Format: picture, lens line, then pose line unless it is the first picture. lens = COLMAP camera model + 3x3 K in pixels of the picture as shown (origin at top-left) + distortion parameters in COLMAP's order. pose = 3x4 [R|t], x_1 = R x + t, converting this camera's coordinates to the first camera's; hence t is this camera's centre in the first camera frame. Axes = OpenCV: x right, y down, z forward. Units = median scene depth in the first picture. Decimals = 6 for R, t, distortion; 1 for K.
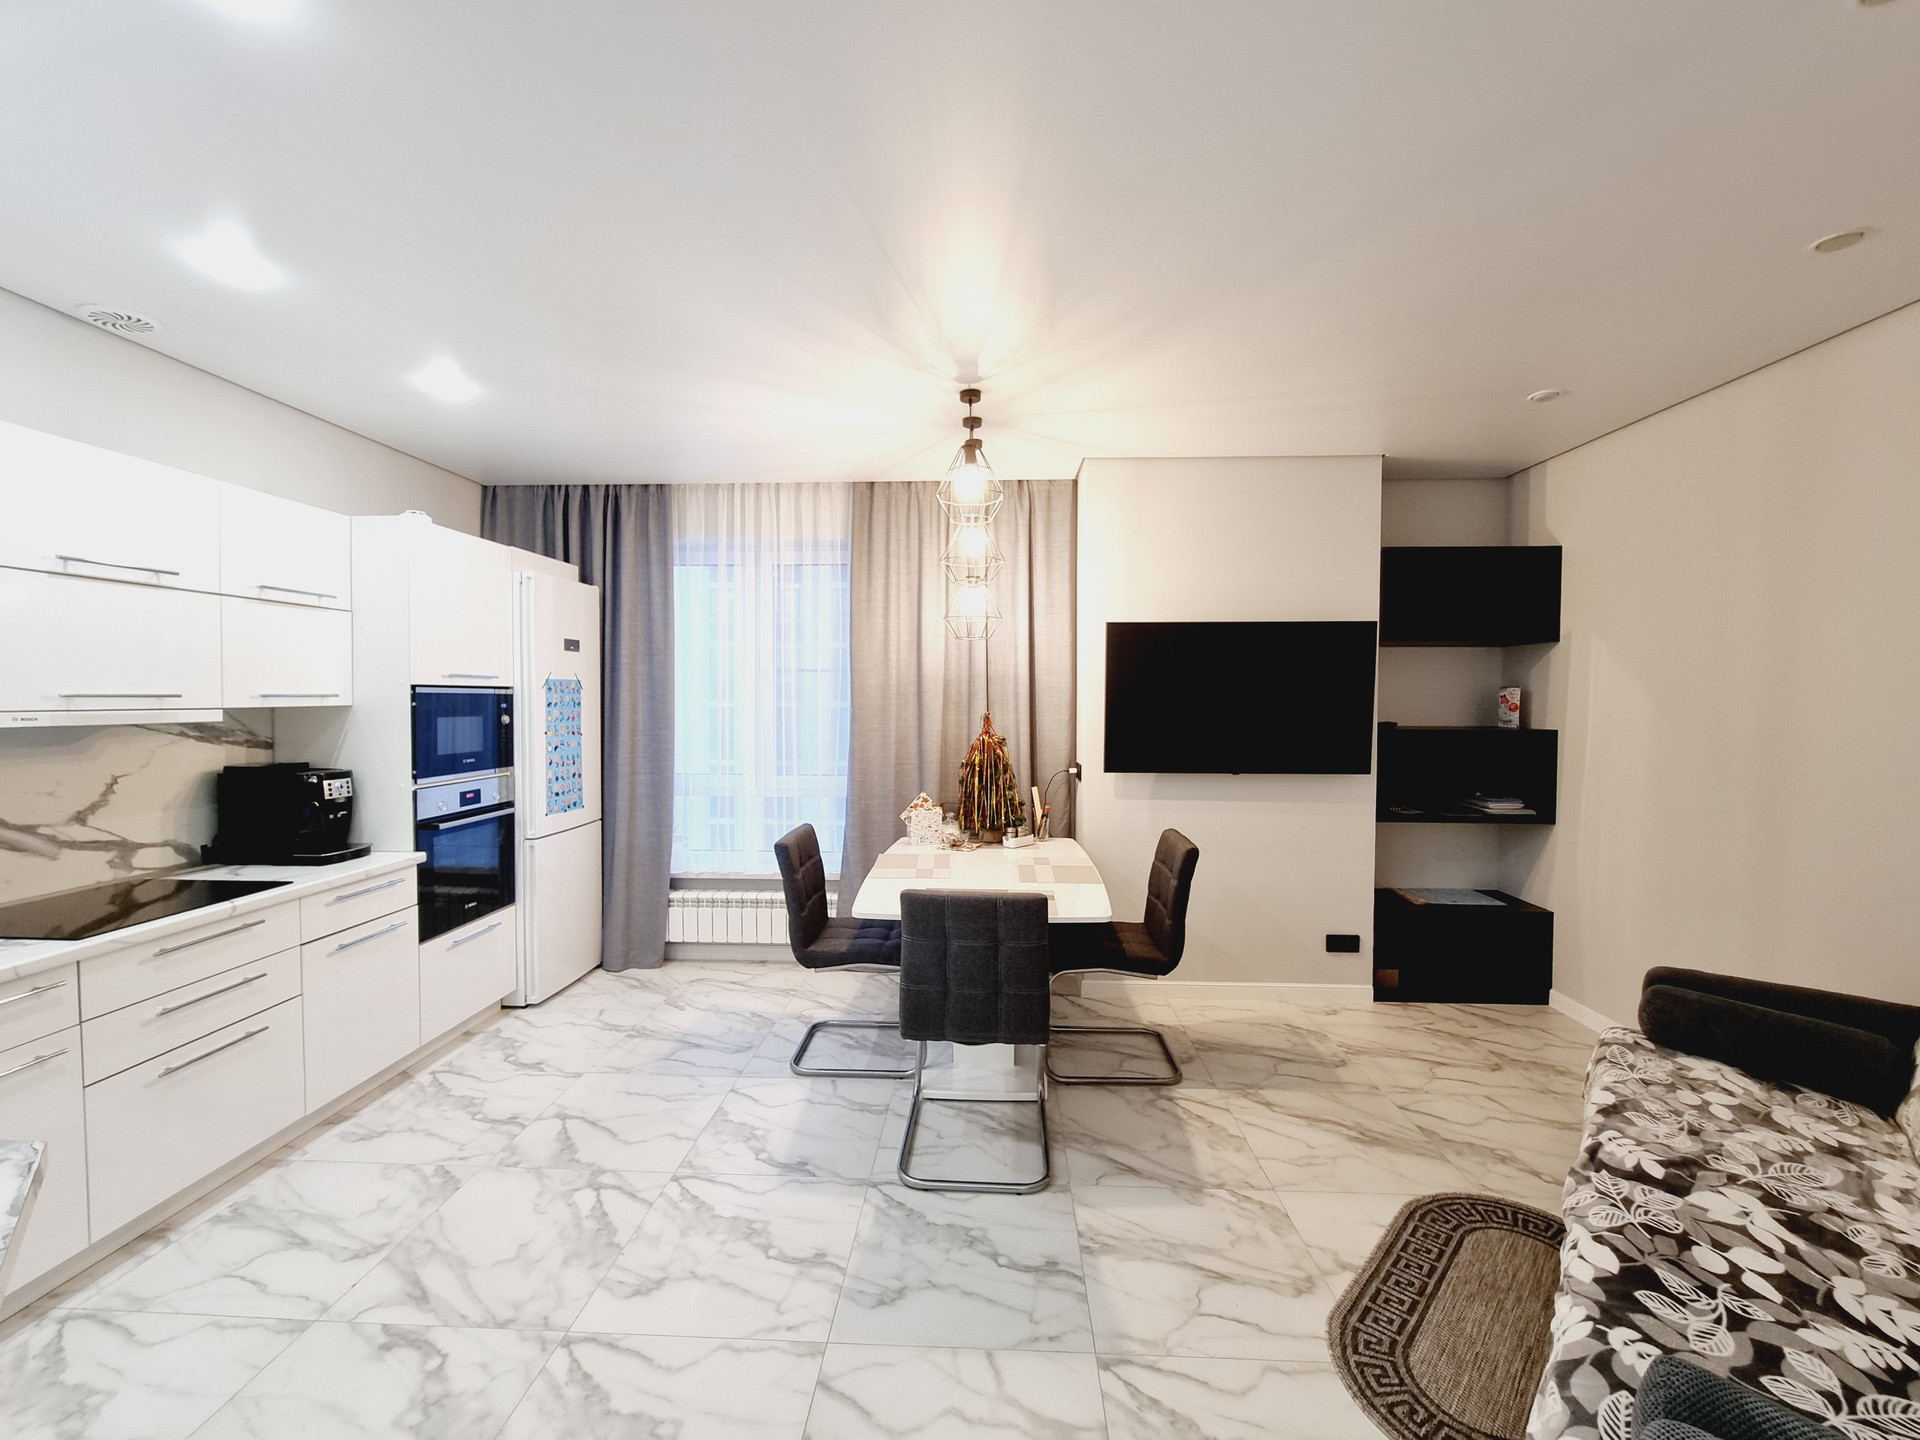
lens RADIAL K [[781.1, 0, 960.0], [0, 781.1, 720.0], [0, 0, 1]] dist [0.004225, -0.003277]
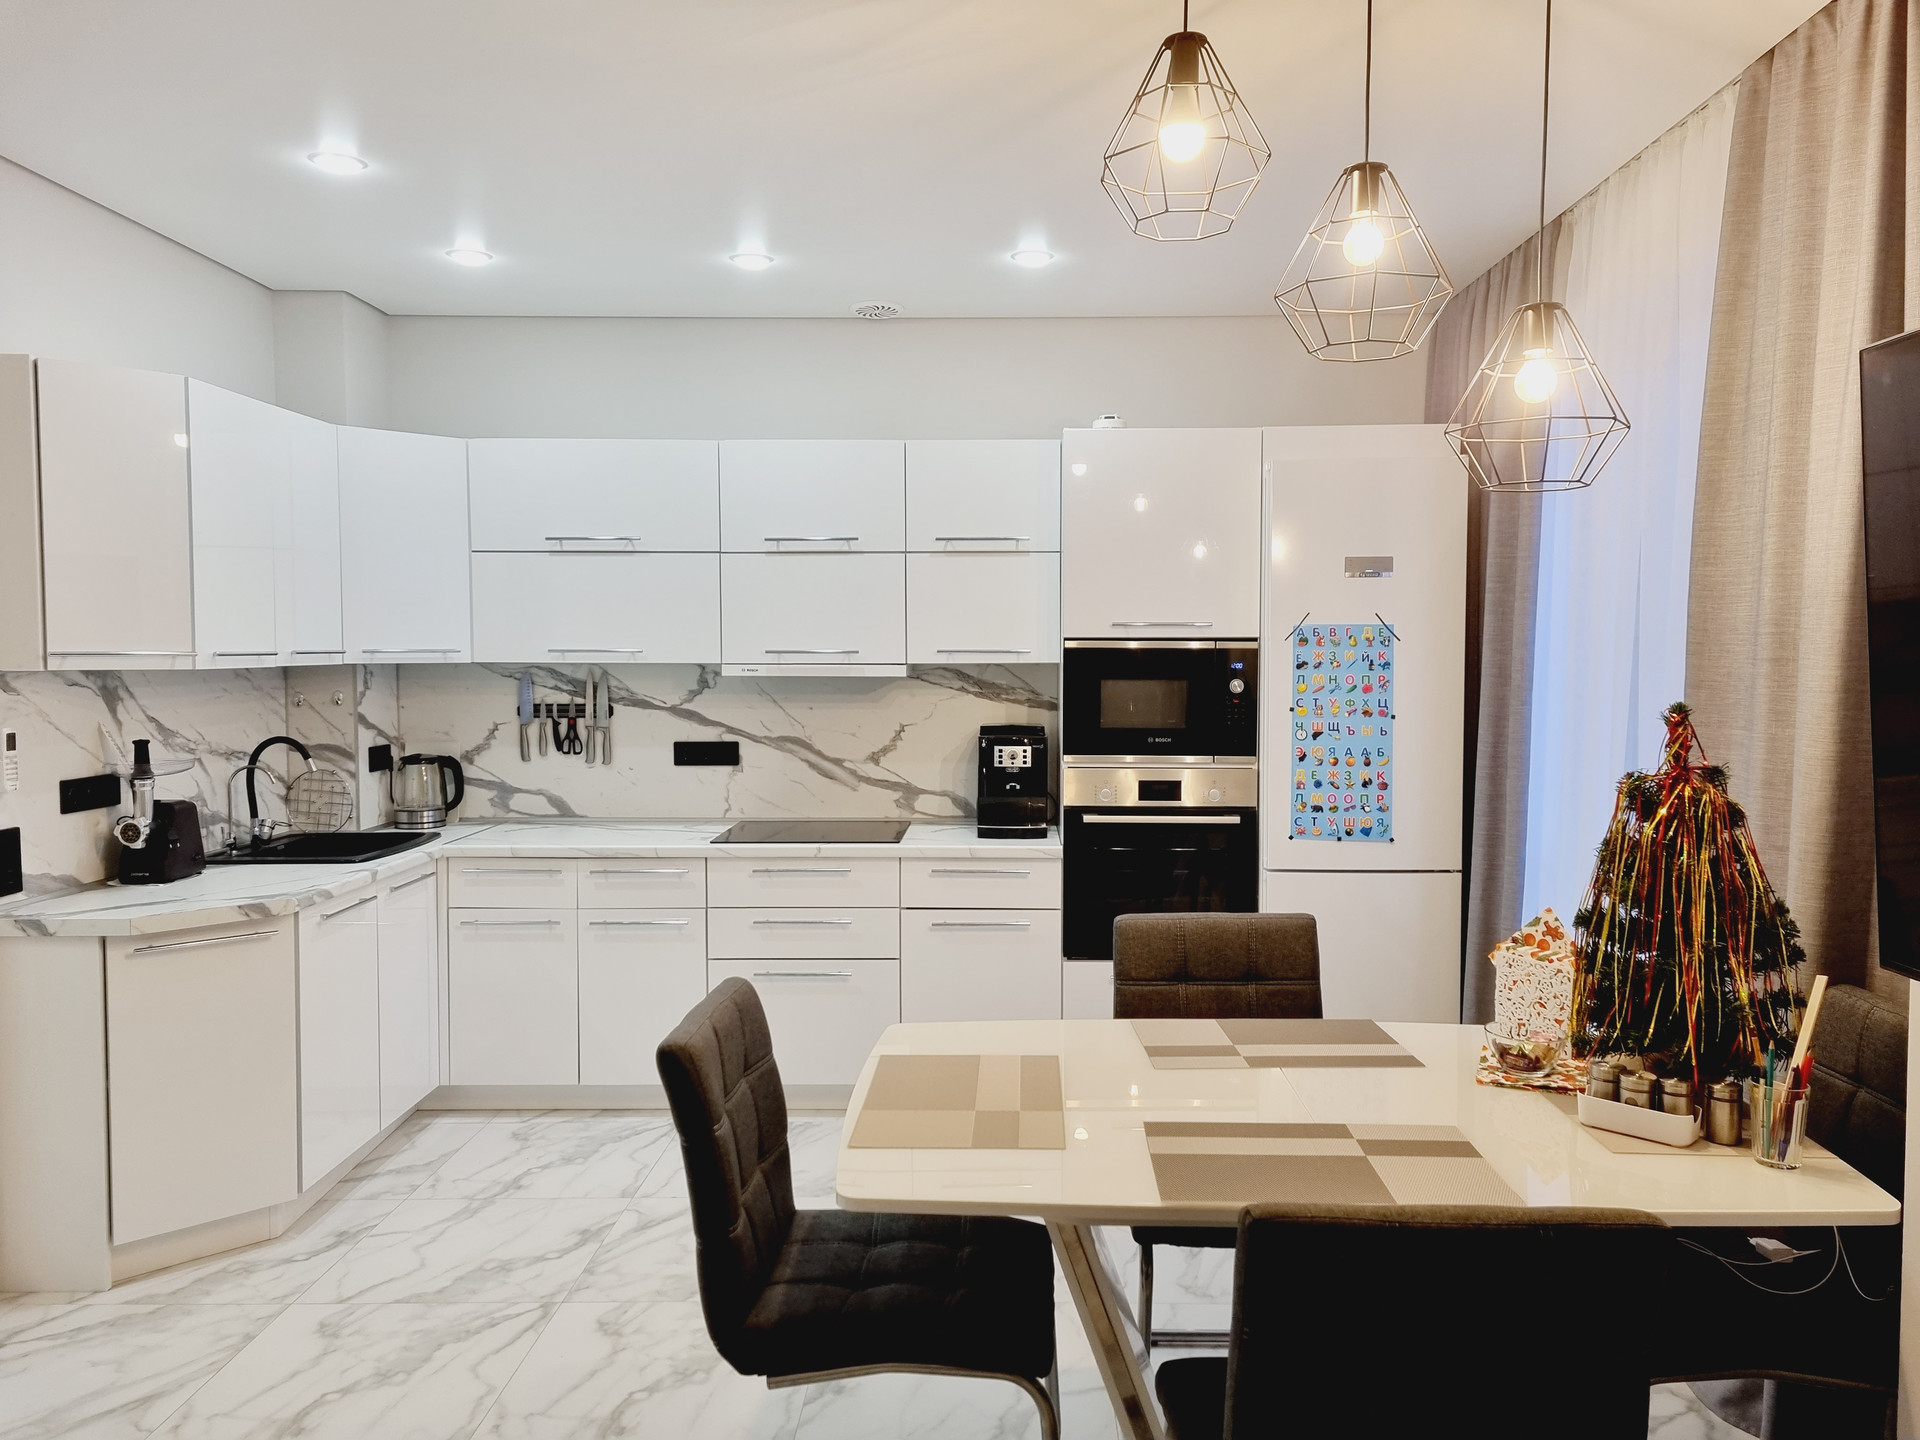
lens RADIAL K [[1428.6, 0, 986.7], [0, 1428.6, 720.7], [0, 0, 1]] dist [0.079205, -0.061960]
pose [[0.033906, 0.049230, -0.998212, 0.718607], [-0.029982, 0.998387, 0.048220, -0.026458], [0.998975, 0.028293, 0.035328, 0.804411]]
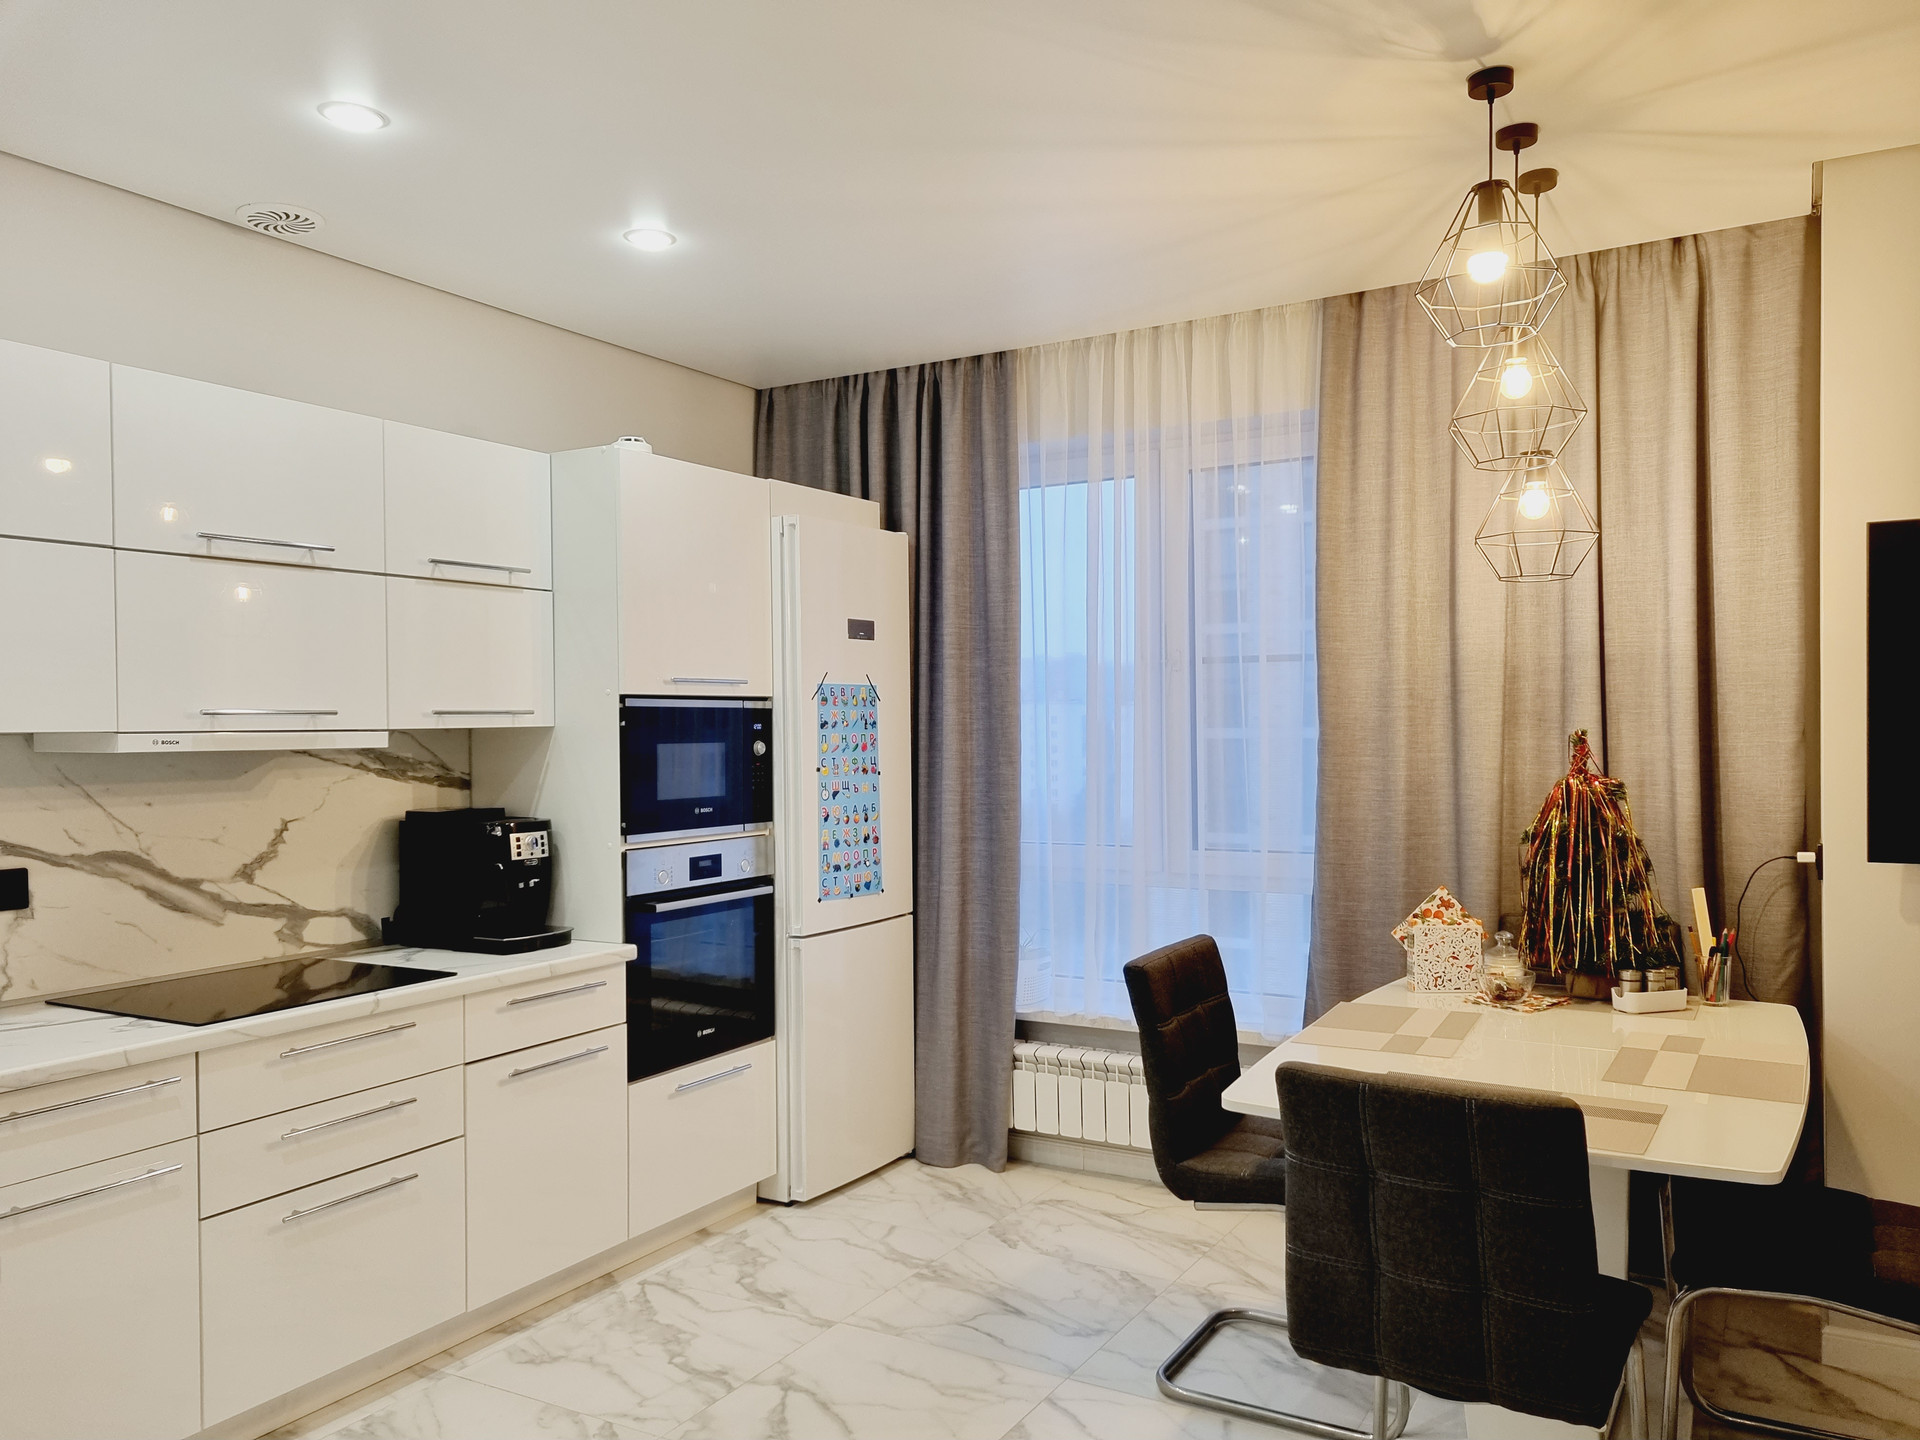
lens RADIAL K [[1428.2, 0, 990.7], [0, 1428.2, 744.8], [0, 0, 1]] dist [0.076634, -0.053332]
pose [[0.890762, -0.006400, -0.454424, 0.134377], [0.000545, 0.999915, -0.013013, 0.013111], [0.454469, 0.011344, 0.890690, 0.040068]]
